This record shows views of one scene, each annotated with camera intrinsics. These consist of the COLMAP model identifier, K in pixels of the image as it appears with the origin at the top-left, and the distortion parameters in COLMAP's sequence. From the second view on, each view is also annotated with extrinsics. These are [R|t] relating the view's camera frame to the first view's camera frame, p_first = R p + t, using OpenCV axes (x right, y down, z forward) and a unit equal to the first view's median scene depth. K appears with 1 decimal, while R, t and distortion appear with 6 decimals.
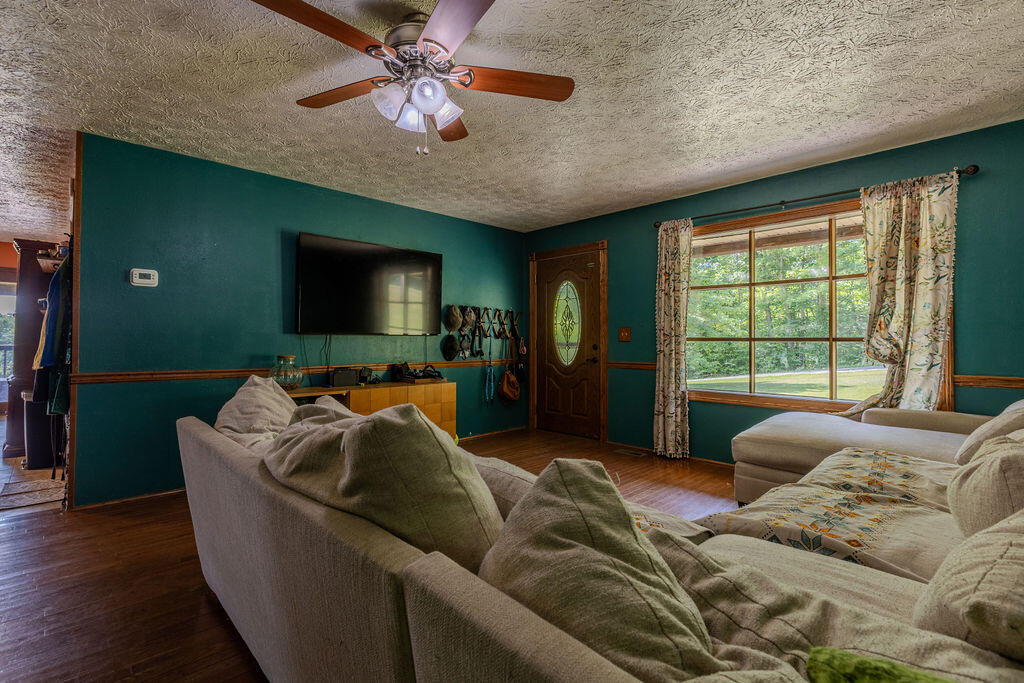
lens RADIAL K [[466.7, 0, 492.5], [0, 466.7, 334.6], [0, 0, 1]] dist [0.001830, -0.000712]
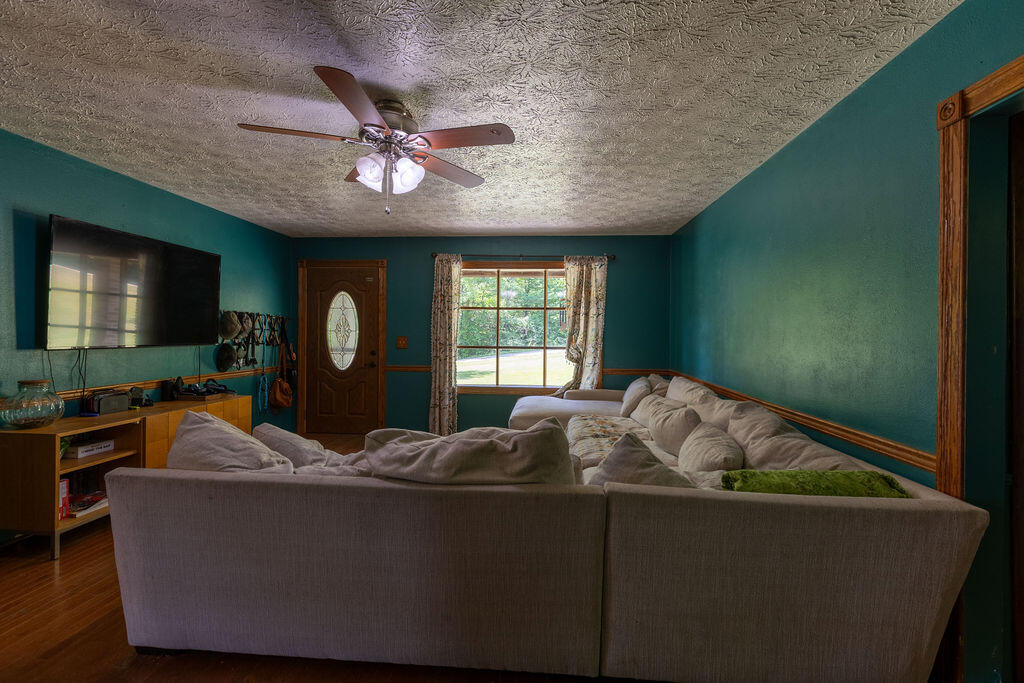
lens RADIAL K [[455.8, 0, 514.8], [0, 455.8, 336.3], [0, 0, 1]] dist [0.001227, -0.000410]
pose [[0.734103, 0.001609, 0.679036, -0.435198], [-0.015816, 0.999766, 0.014729, -0.055619], [-0.678854, -0.021552, 0.733957, -0.059229]]
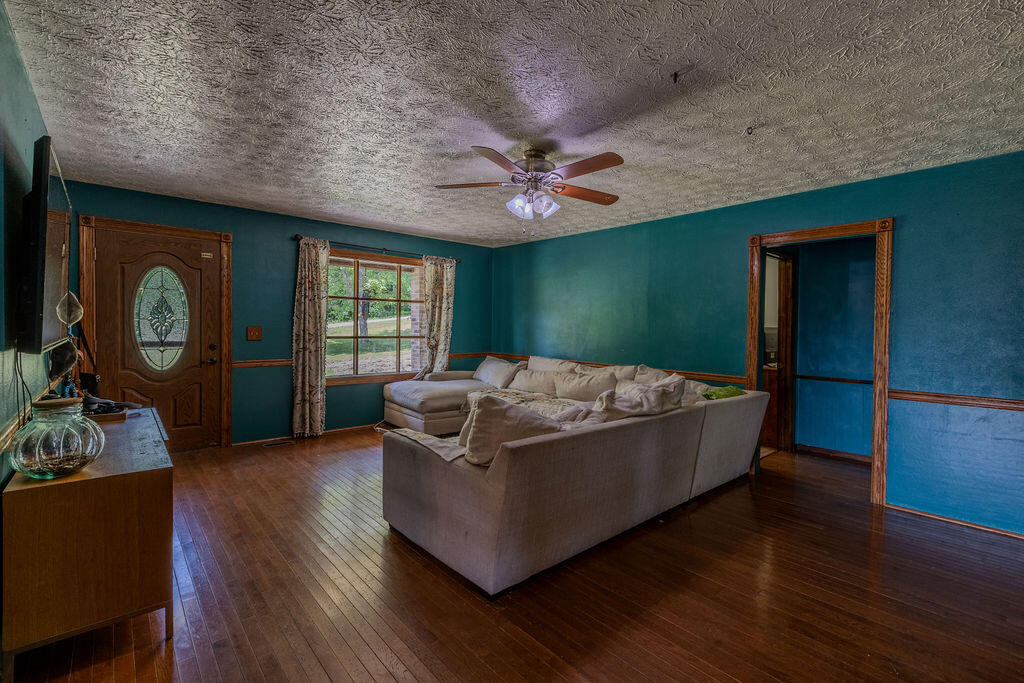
lens RADIAL K [[455.8, 0, 514.8], [0, 455.8, 336.3], [0, 0, 1]] dist [0.001227, -0.000410]
pose [[0.021442, -0.023899, 0.999484, -1.036552], [-0.026872, 0.999339, 0.024472, -0.050046], [-0.999409, -0.027383, 0.020786, 0.617775]]
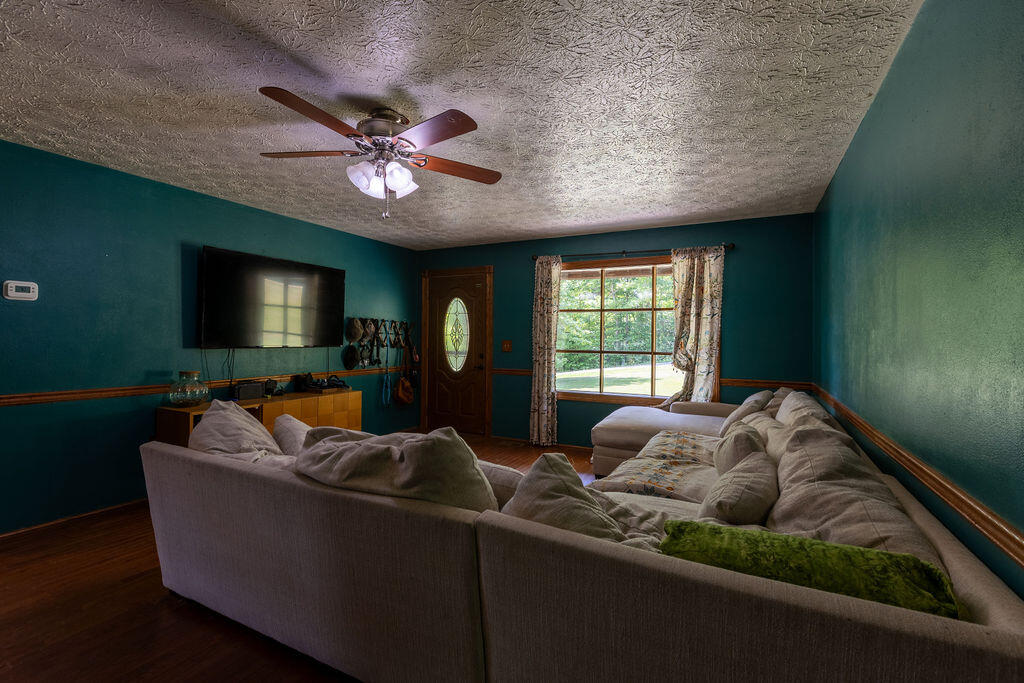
lens RADIAL K [[455.8, 0, 514.8], [0, 455.8, 336.3], [0, 0, 1]] dist [0.001227, -0.000410]
pose [[0.939883, 0.008885, 0.341380, -0.146795], [-0.012568, 0.999884, 0.008578, -0.052951], [-0.341264, -0.012353, 0.939886, -0.162103]]
